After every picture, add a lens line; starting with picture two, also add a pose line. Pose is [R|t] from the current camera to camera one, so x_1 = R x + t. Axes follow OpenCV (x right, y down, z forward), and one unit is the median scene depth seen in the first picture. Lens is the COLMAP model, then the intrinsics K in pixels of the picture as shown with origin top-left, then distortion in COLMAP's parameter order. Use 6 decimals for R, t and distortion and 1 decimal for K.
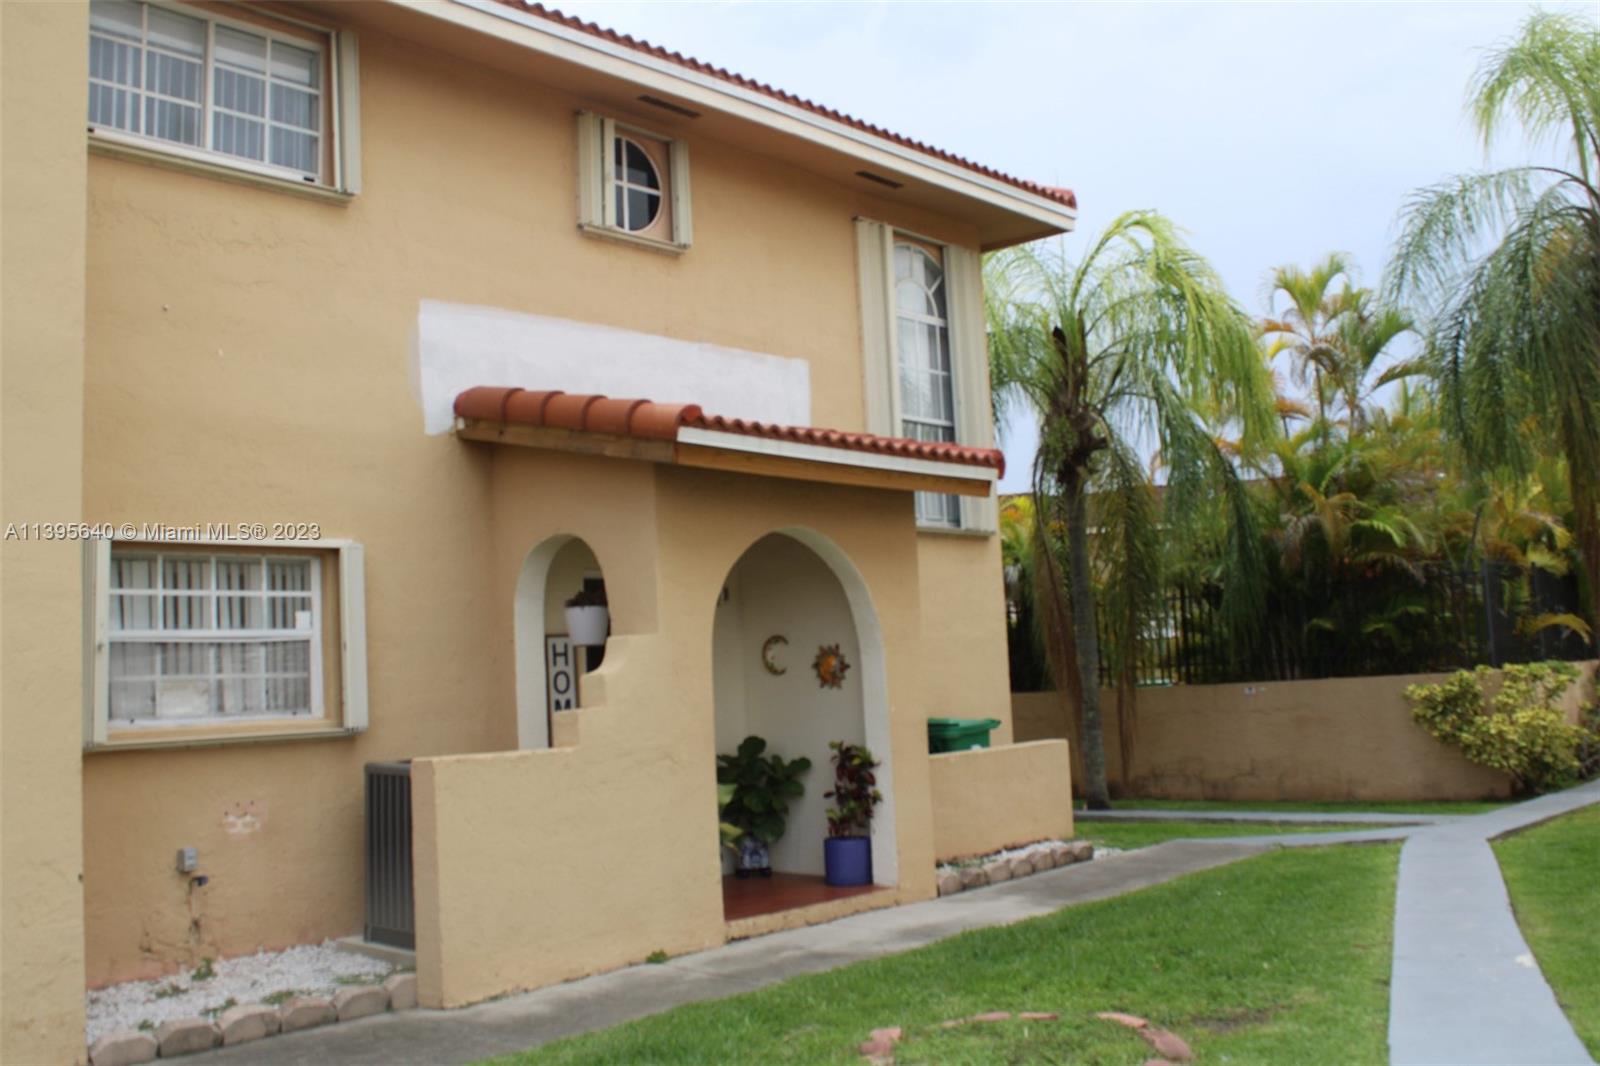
lens RADIAL K [[1505.2, 0, 800.0], [0, 1505.2, 533.0], [0, 0, 1]] dist [-0.153413, 0.174438]
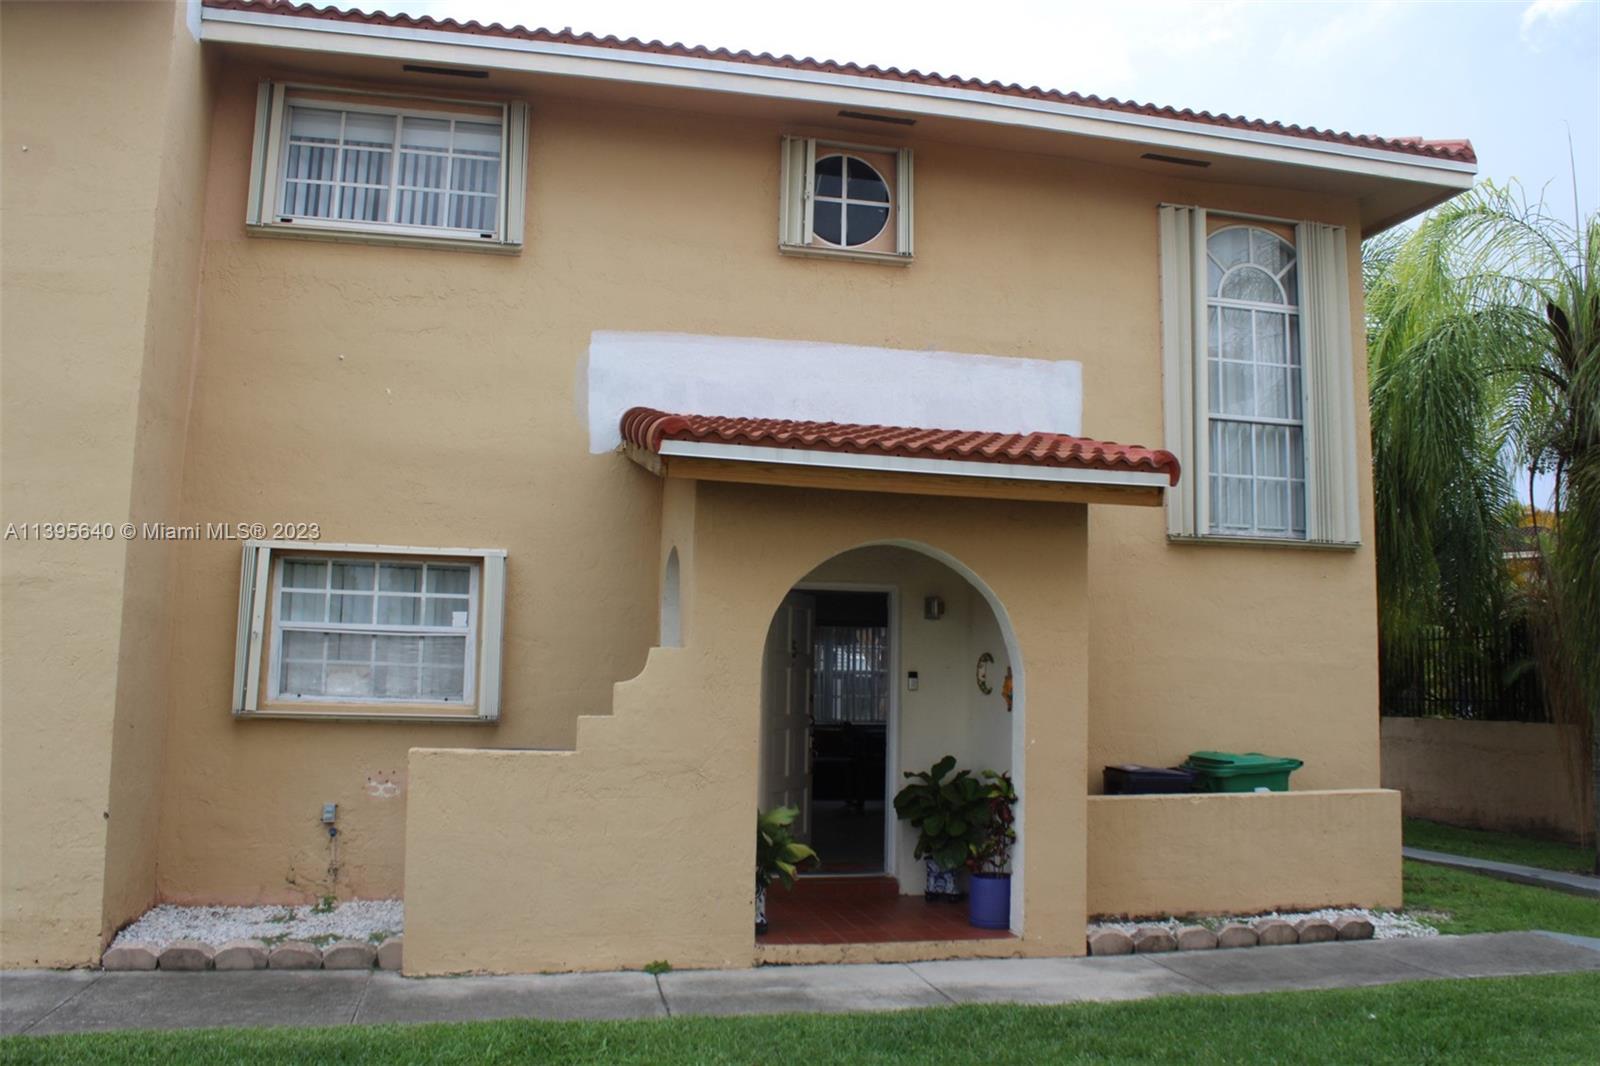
lens RADIAL K [[1330.1, 0, 807.7], [0, 1330.1, 522.0], [0, 0, 1]] dist [-0.164308, 0.147164]
pose [[0.824046, -0.000859, -0.566522, 0.433783], [-0.004392, 0.999959, -0.007905, -0.008918], [0.566506, 0.009002, 0.824009, 0.288204]]
